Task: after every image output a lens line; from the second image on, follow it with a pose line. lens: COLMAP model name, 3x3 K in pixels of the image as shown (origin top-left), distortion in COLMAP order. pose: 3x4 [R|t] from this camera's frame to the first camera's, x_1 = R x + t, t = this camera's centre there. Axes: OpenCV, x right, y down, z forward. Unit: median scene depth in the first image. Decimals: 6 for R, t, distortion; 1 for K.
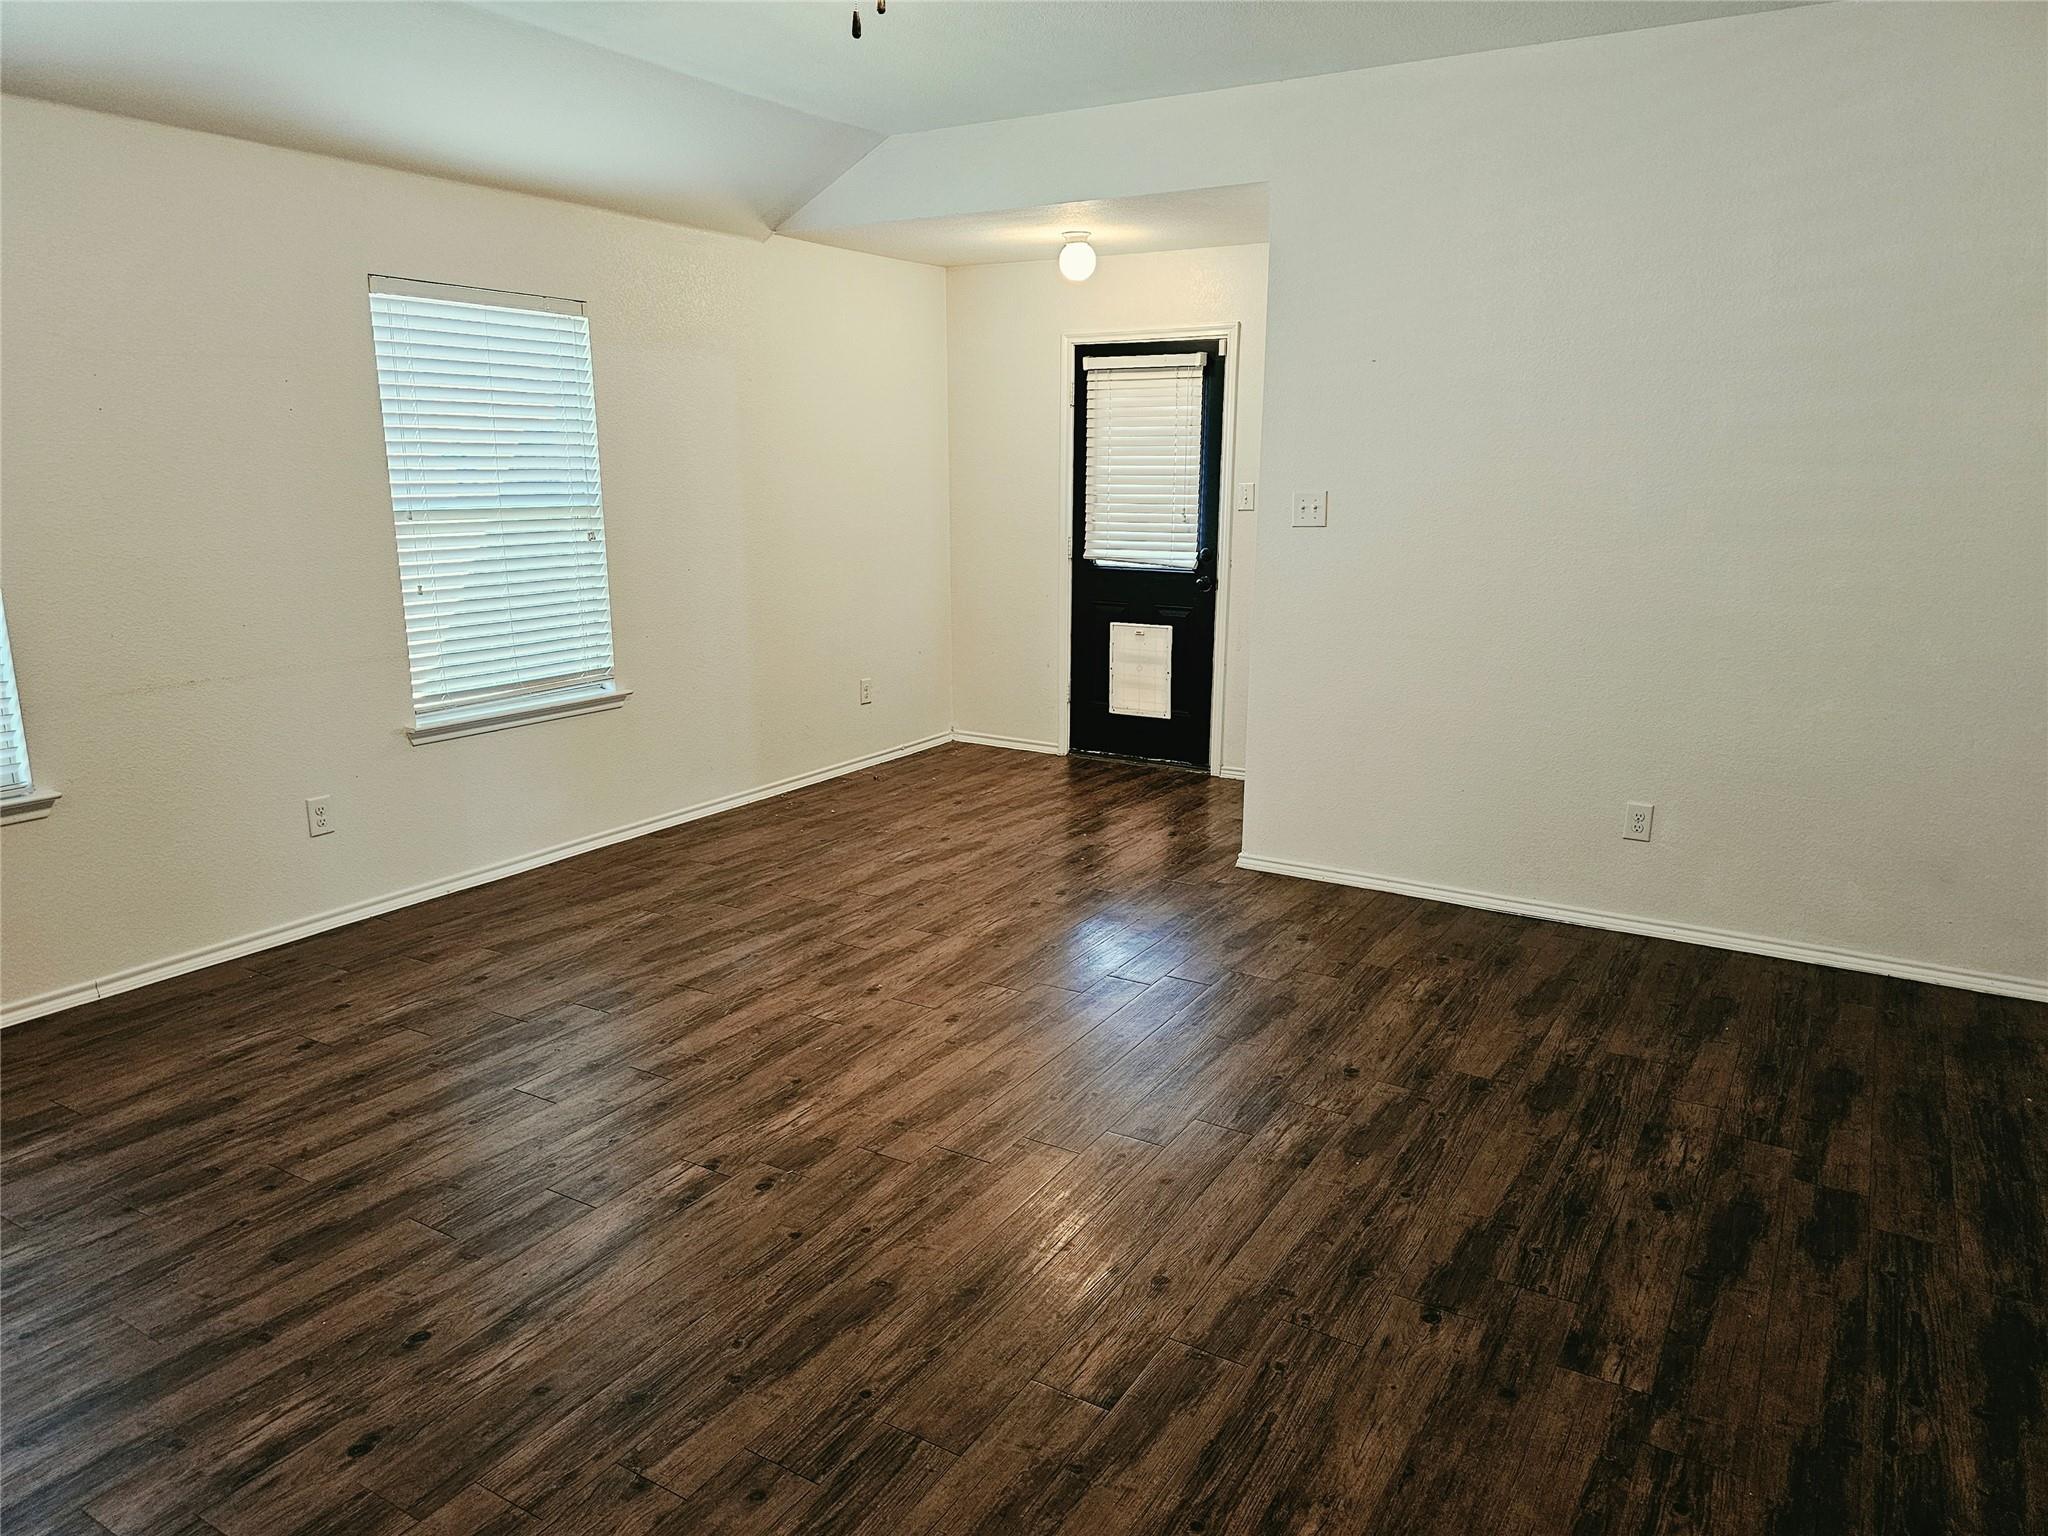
lens RADIAL K [[1382.3, 0, 1039.5], [0, 1382.3, 776.7], [0, 0, 1]] dist [0.070898, -0.059774]
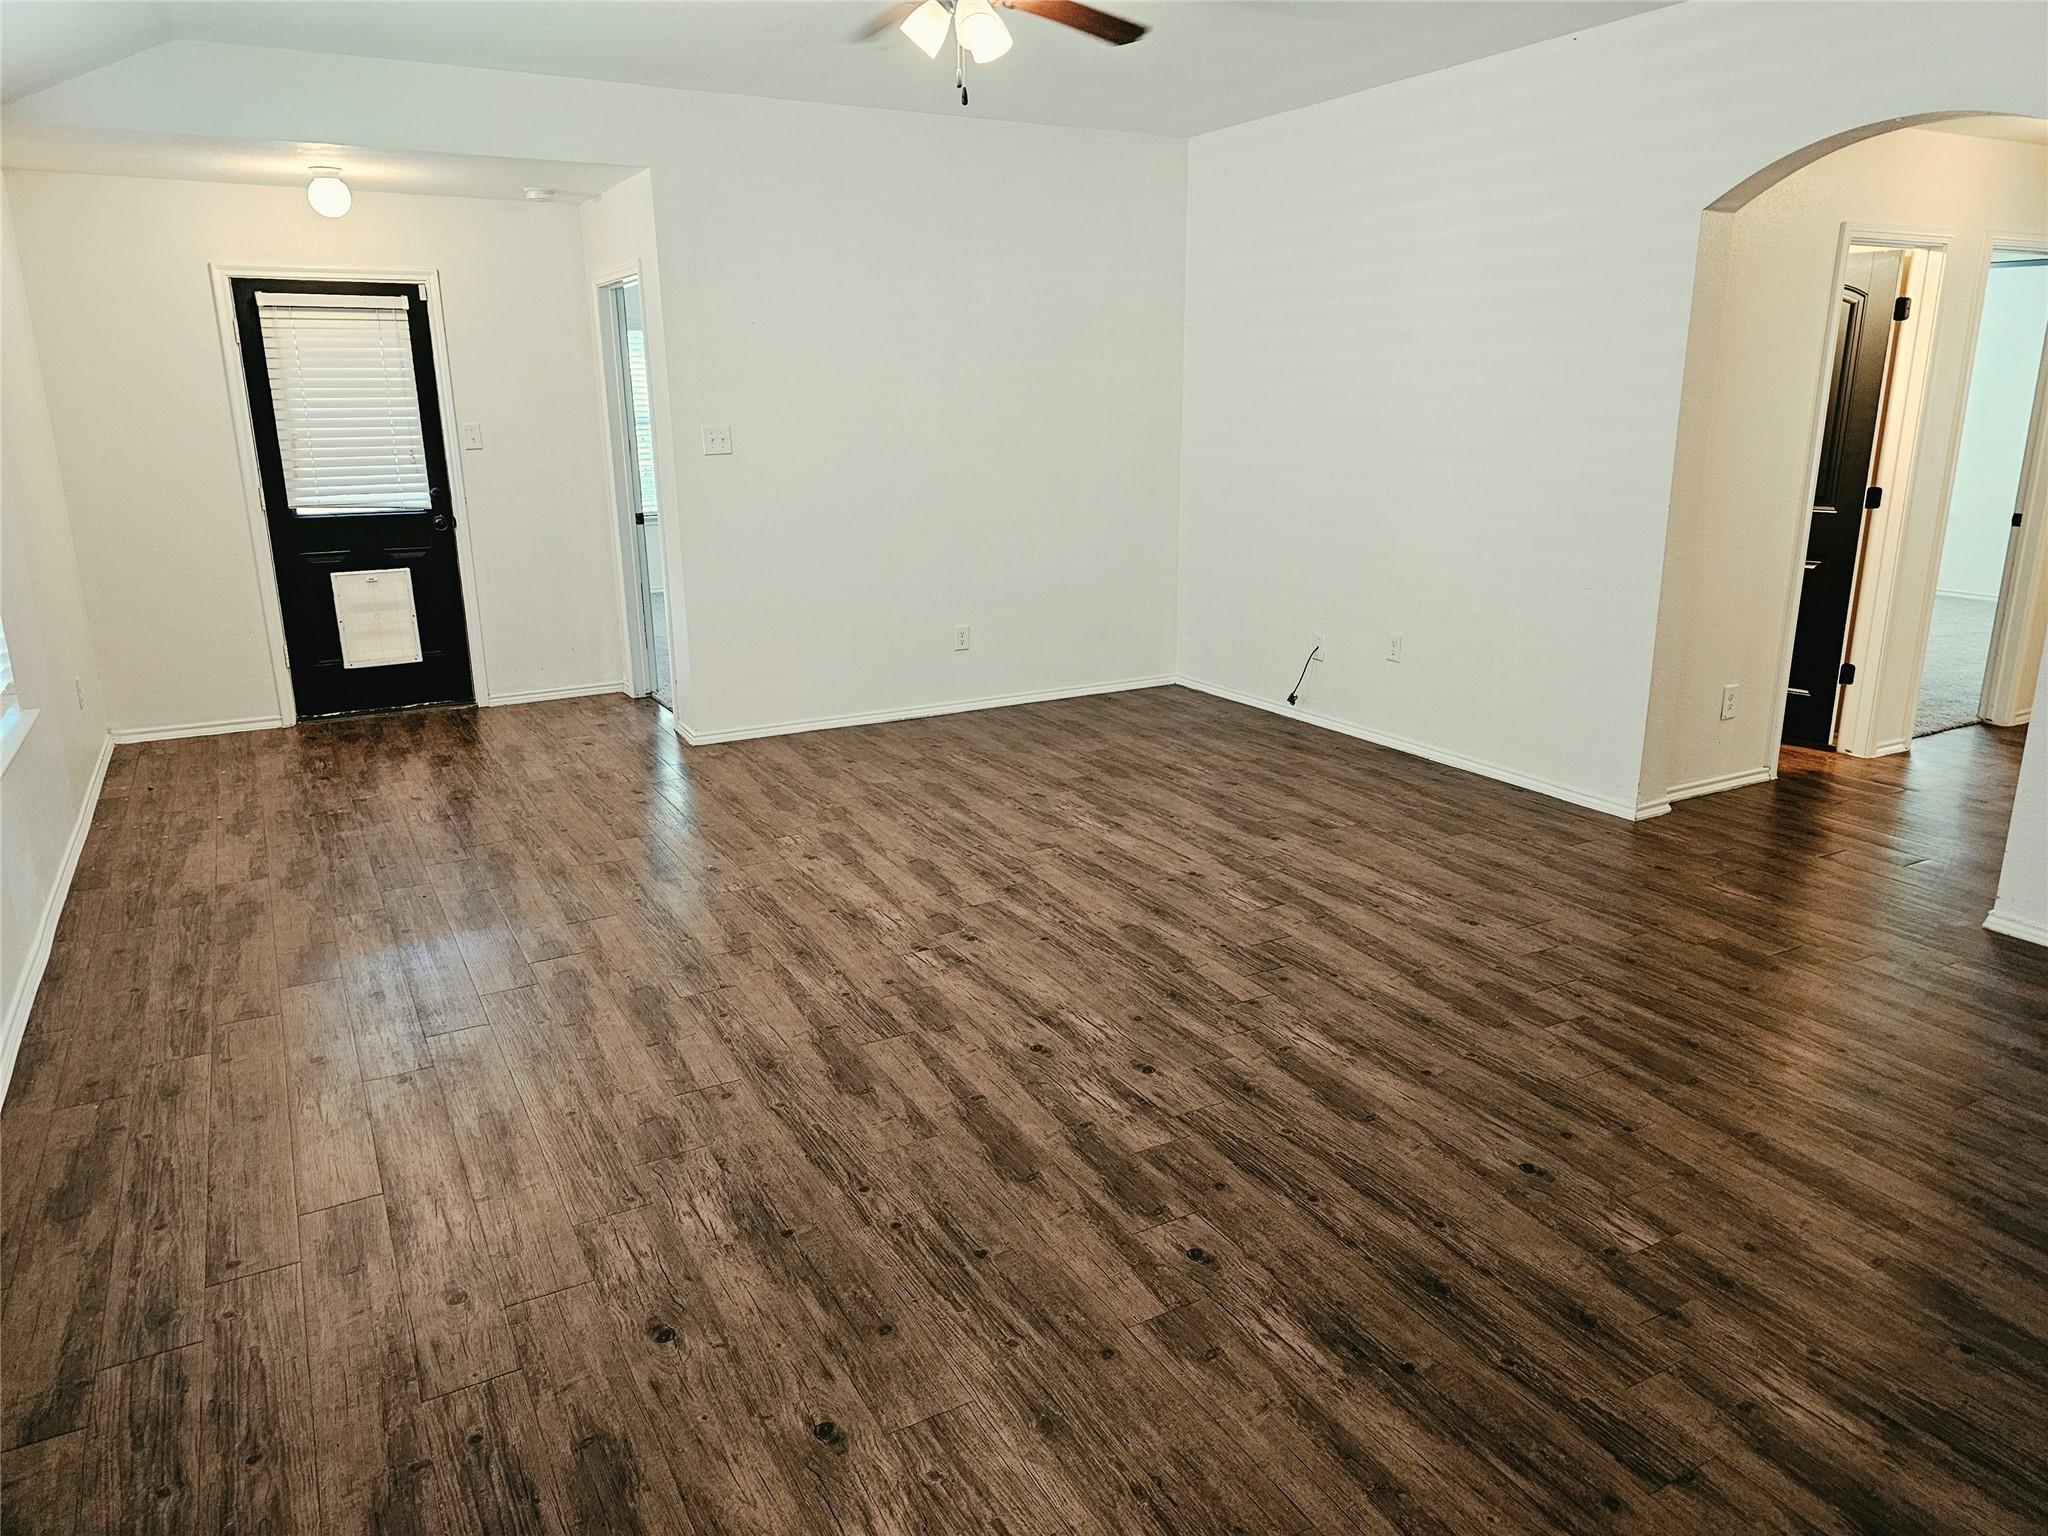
lens RADIAL K [[1399.1, 0, 1033.7], [0, 1399.1, 757.1], [0, 0, 1]] dist [0.095643, -0.105189]
pose [[0.486028, -0.226595, 0.844056, -0.728066], [0.209211, 0.967888, 0.139371, -0.032123], [-0.848533, 0.108847, 0.517827, 0.124804]]
